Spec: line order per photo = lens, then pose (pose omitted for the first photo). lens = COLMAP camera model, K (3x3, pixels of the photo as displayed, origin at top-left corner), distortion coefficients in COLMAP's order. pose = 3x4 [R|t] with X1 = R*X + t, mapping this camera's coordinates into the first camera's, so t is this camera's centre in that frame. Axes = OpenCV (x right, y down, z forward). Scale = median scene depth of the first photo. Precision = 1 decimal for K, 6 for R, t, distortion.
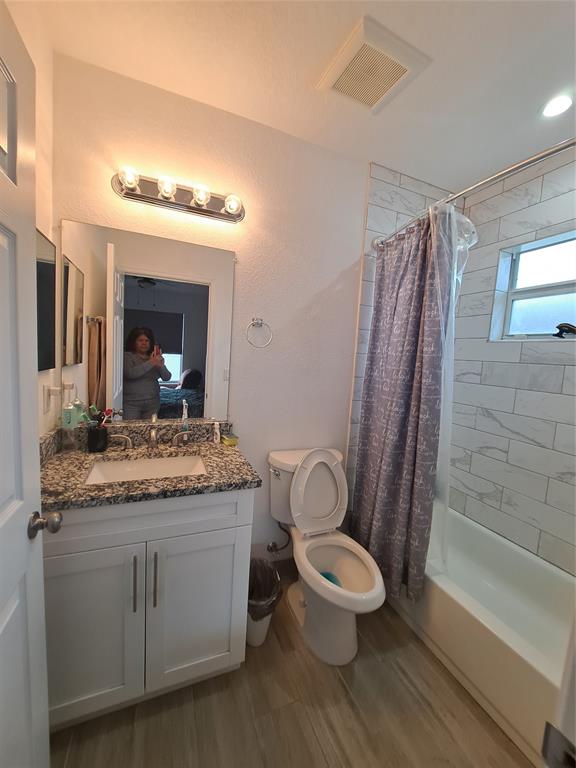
lens RADIAL K [[305.2, 0, 286.0], [0, 305.2, 383.9], [0, 0, 1]] dist [-0.013307, -0.000712]
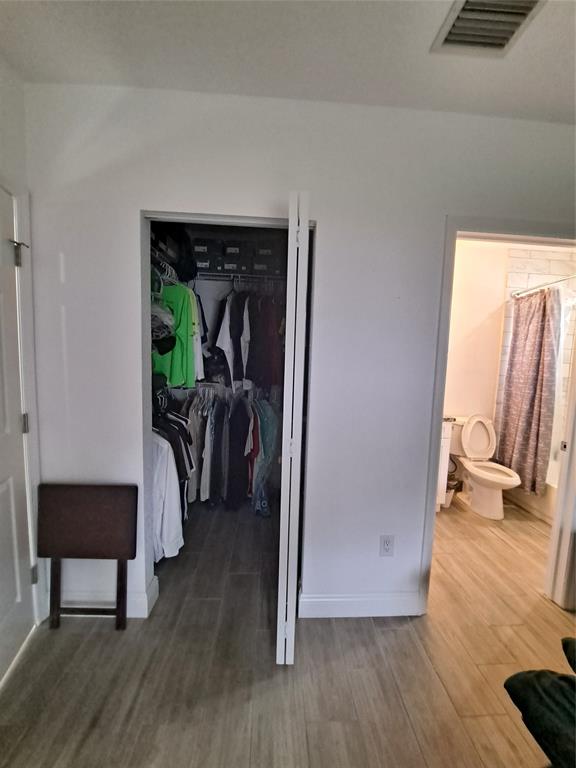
lens RADIAL K [[305.2, 0, 289.0], [0, 305.2, 385.3], [0, 0, 1]] dist [-0.013307, -0.000712]
pose [[0.940556, -0.000305, -0.339638, -0.370438], [-0.005728, 0.999843, -0.016759, 0.084733], [0.339590, 0.017708, 0.940407, -1.197996]]
